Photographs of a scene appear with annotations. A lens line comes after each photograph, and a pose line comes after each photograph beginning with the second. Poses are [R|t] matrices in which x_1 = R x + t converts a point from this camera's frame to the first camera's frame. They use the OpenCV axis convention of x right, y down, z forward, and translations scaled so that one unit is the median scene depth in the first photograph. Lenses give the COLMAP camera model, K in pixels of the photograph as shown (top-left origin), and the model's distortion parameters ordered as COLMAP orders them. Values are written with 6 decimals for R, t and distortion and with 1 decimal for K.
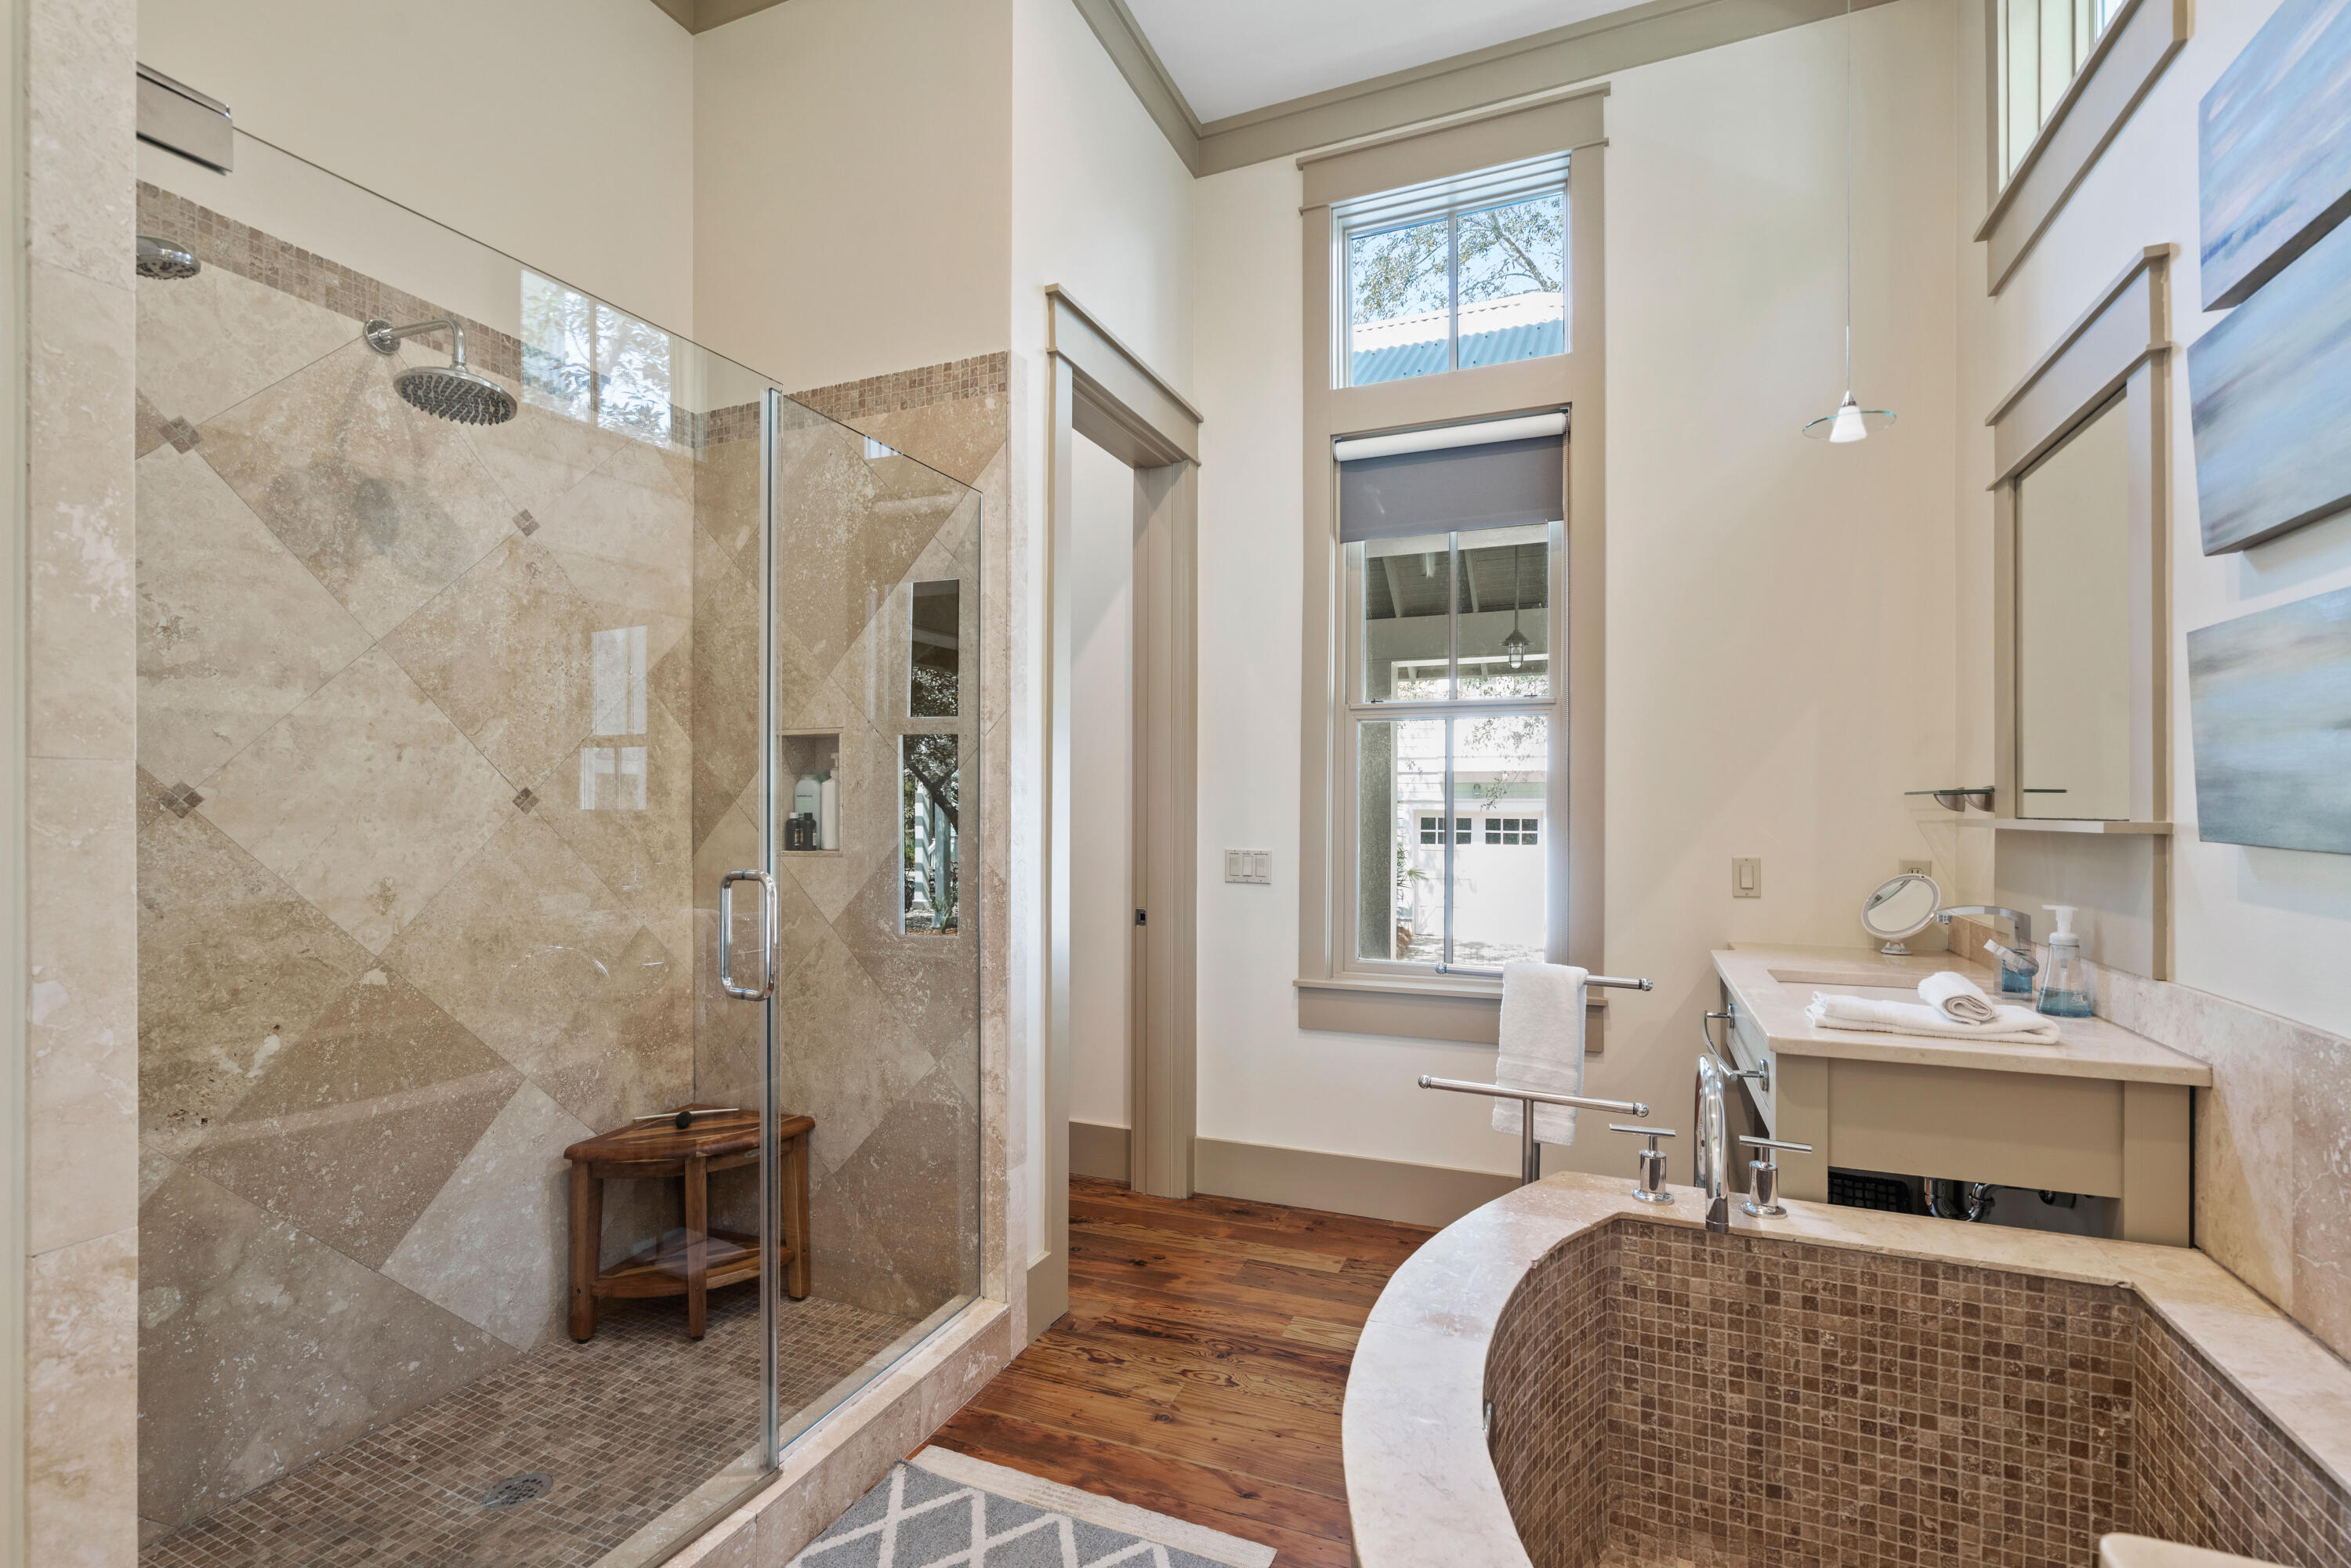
lens RADIAL K [[1076.4, 0, 1167.1], [0, 1076.4, 794.6], [0, 0, 1]] dist [-0.007866, 0.003392]
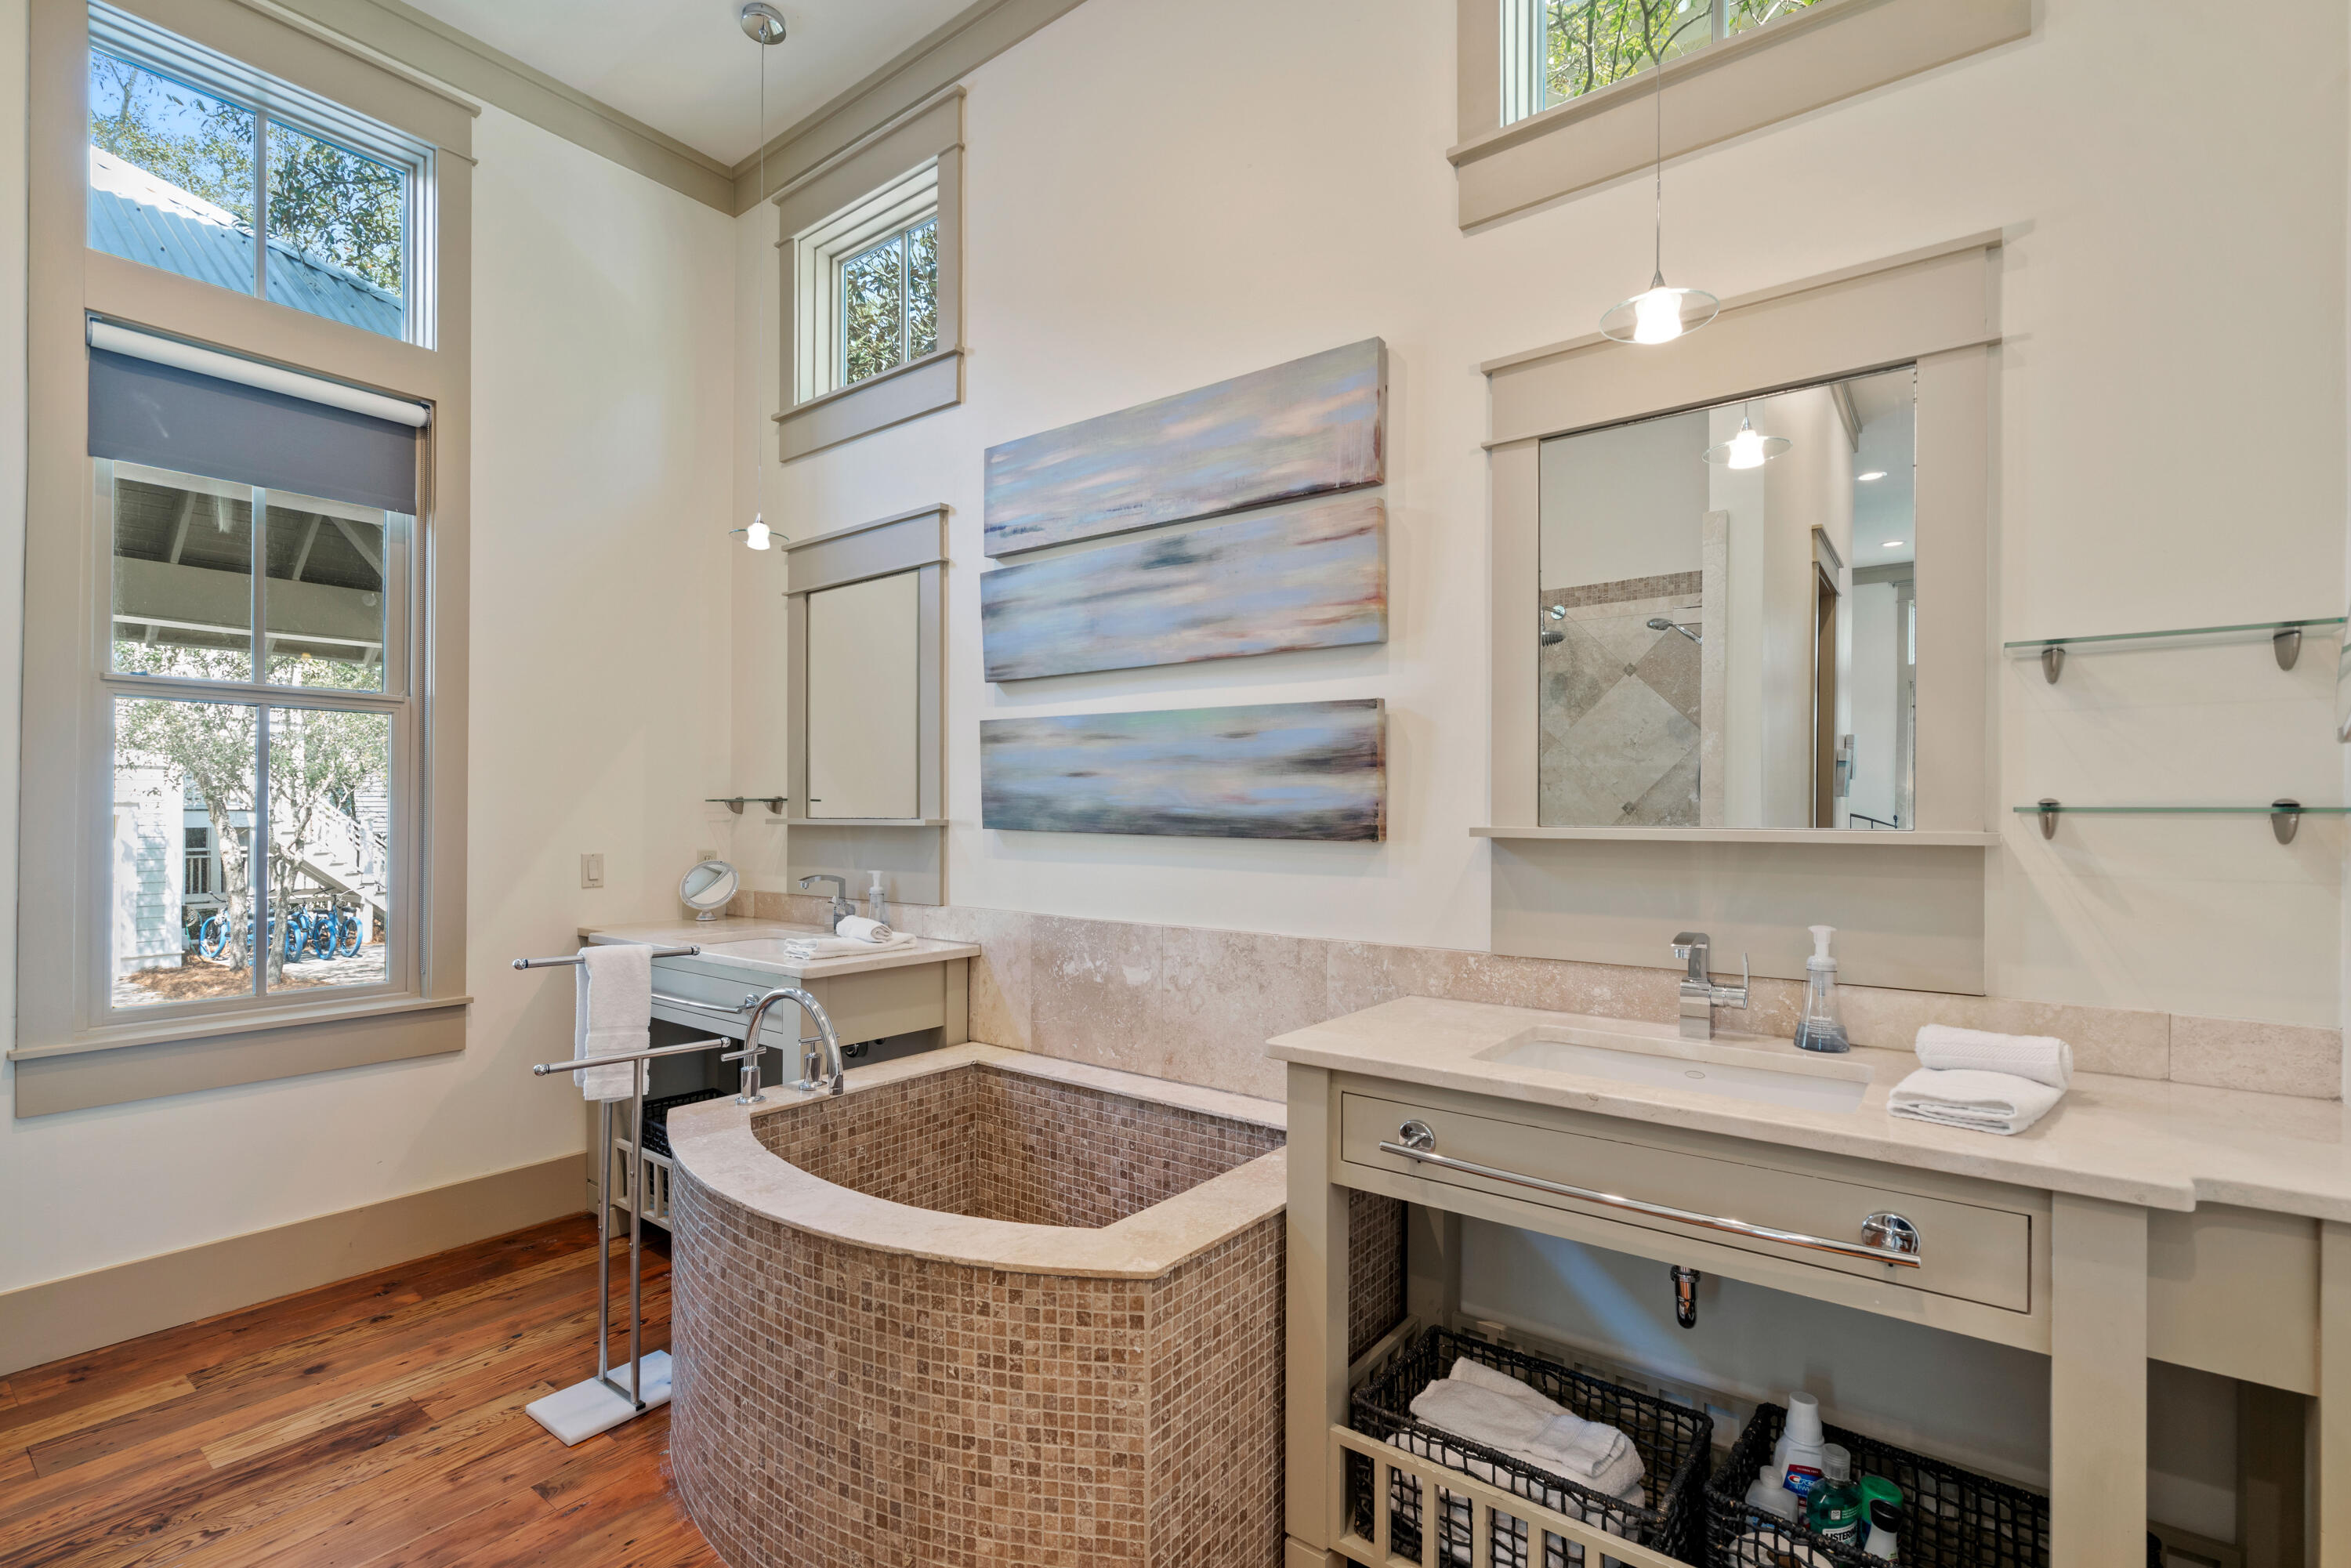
lens RADIAL K [[1076.4, 0, 1167.1], [0, 1076.4, 794.6], [0, 0, 1]] dist [-0.007866, 0.003392]
pose [[0.239647, 0.016178, 0.970725, -0.709169], [-0.014552, 0.999809, -0.013071, 0.002115], [-0.970751, -0.010994, 0.239837, 0.171961]]
